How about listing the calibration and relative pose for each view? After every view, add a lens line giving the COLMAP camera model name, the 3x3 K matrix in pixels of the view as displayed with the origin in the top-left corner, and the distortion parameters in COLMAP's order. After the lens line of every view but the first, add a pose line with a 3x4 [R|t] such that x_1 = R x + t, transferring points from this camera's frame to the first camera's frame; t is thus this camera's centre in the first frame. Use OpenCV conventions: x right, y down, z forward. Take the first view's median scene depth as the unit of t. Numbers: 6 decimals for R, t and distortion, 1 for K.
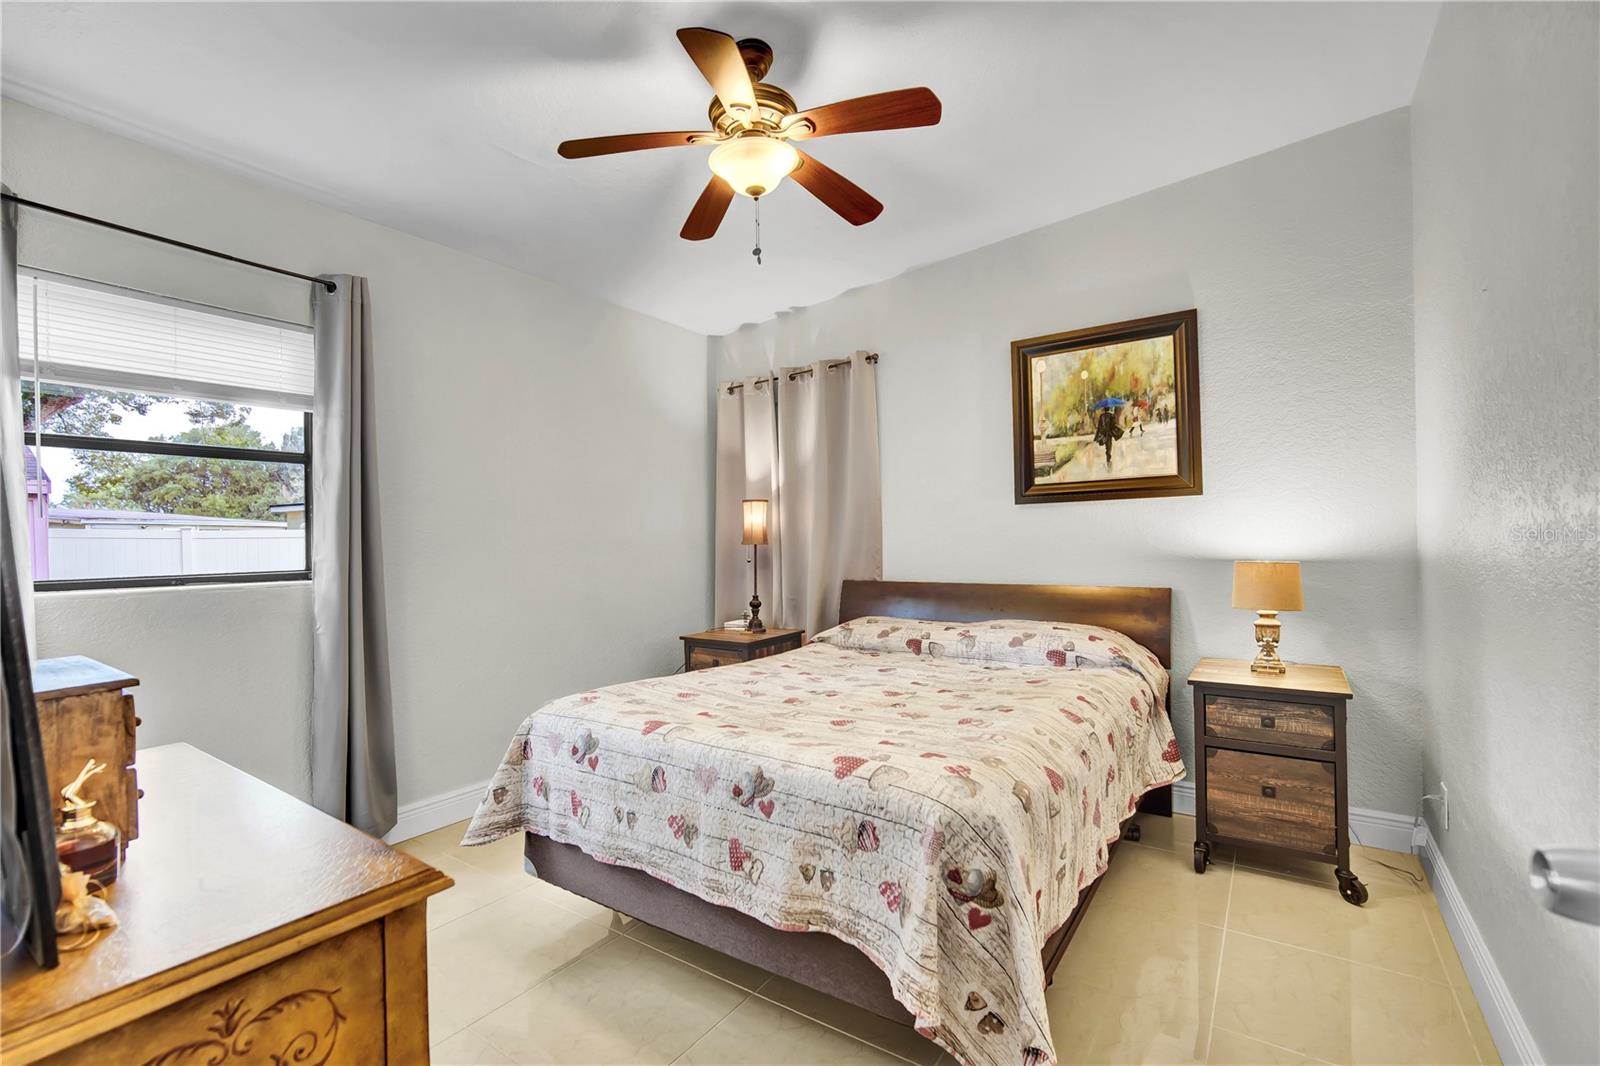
lens RADIAL K [[722.5, 0, 788.7], [0, 722.5, 539.0], [0, 0, 1]] dist [-0.009304, 0.001201]
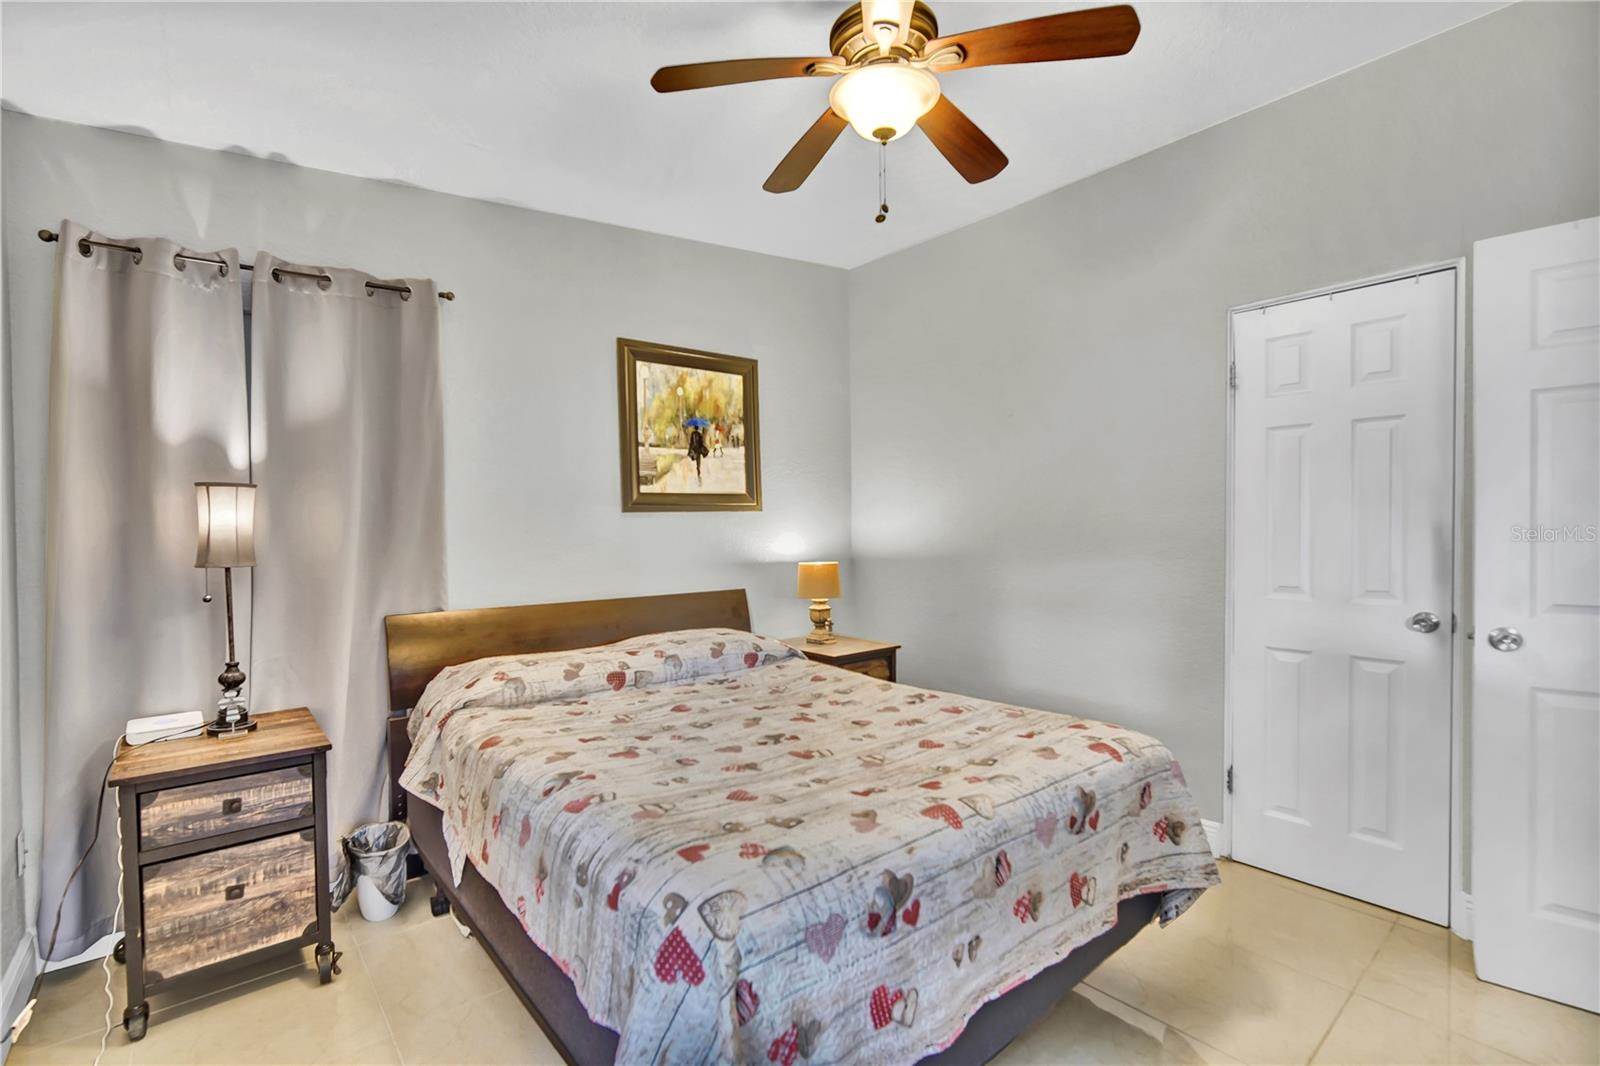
lens RADIAL K [[722.5, 0, 788.7], [0, 722.5, 539.0], [0, 0, 1]] dist [-0.009304, 0.001201]
pose [[0.259689, -0.003655, 0.965685, -0.567257], [0.006806, 0.999975, 0.001954, -0.014417], [-0.965668, 0.006065, 0.259707, 0.582834]]
